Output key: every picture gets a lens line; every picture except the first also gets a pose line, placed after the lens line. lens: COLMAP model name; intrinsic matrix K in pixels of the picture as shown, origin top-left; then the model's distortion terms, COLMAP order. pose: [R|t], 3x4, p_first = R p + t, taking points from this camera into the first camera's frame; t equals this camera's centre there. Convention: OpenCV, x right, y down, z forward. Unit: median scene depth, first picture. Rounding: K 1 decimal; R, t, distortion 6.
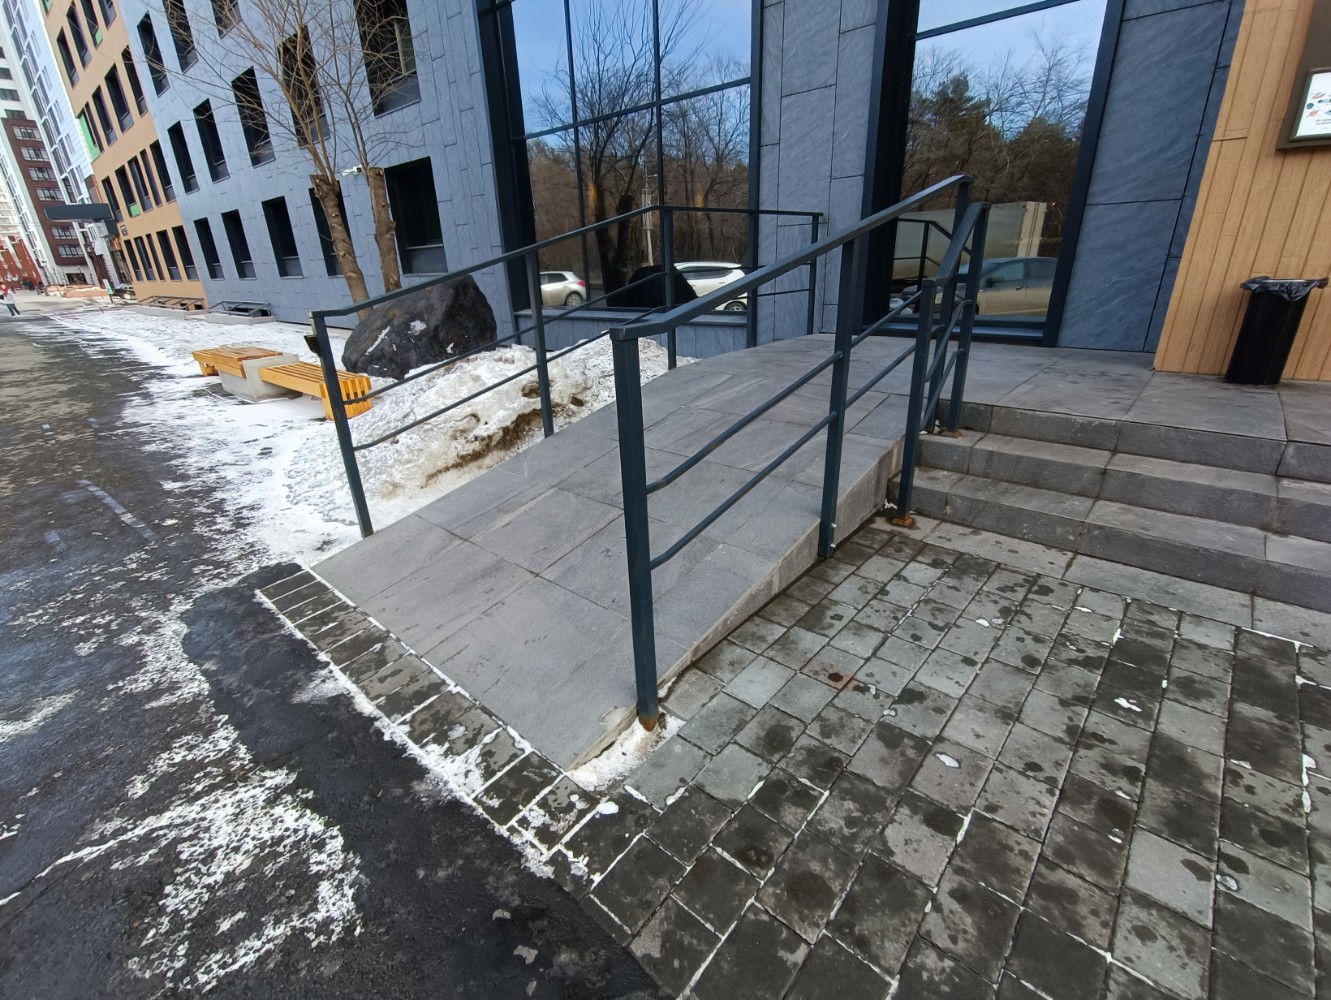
lens RADIAL K [[608.8, 0, 665.5], [0, 608.8, 500.0], [0, 0, 1]] dist [0.010385, -0.000067]
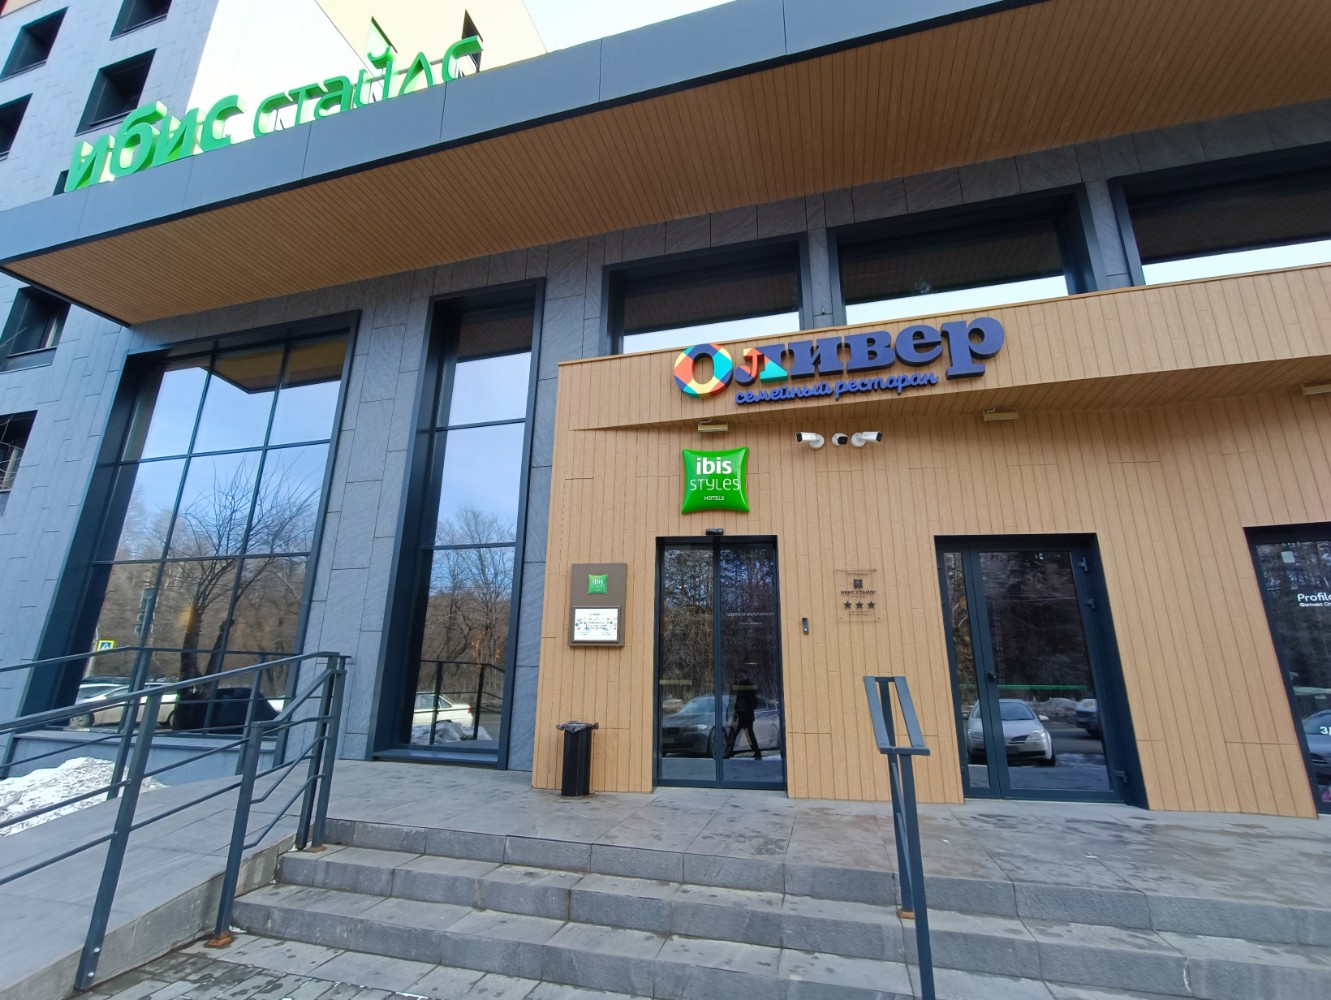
lens RADIAL K [[589.6, 0, 621.9], [0, 589.6, 507.0], [0, 0, 1]] dist [-0.009856, 0.000066]
pose [[0.891131, 0.168792, 0.421183, 0.476193], [0.130147, 0.794149, -0.593624, 0.134890], [-0.434681, 0.583812, 0.685722, -0.487301]]
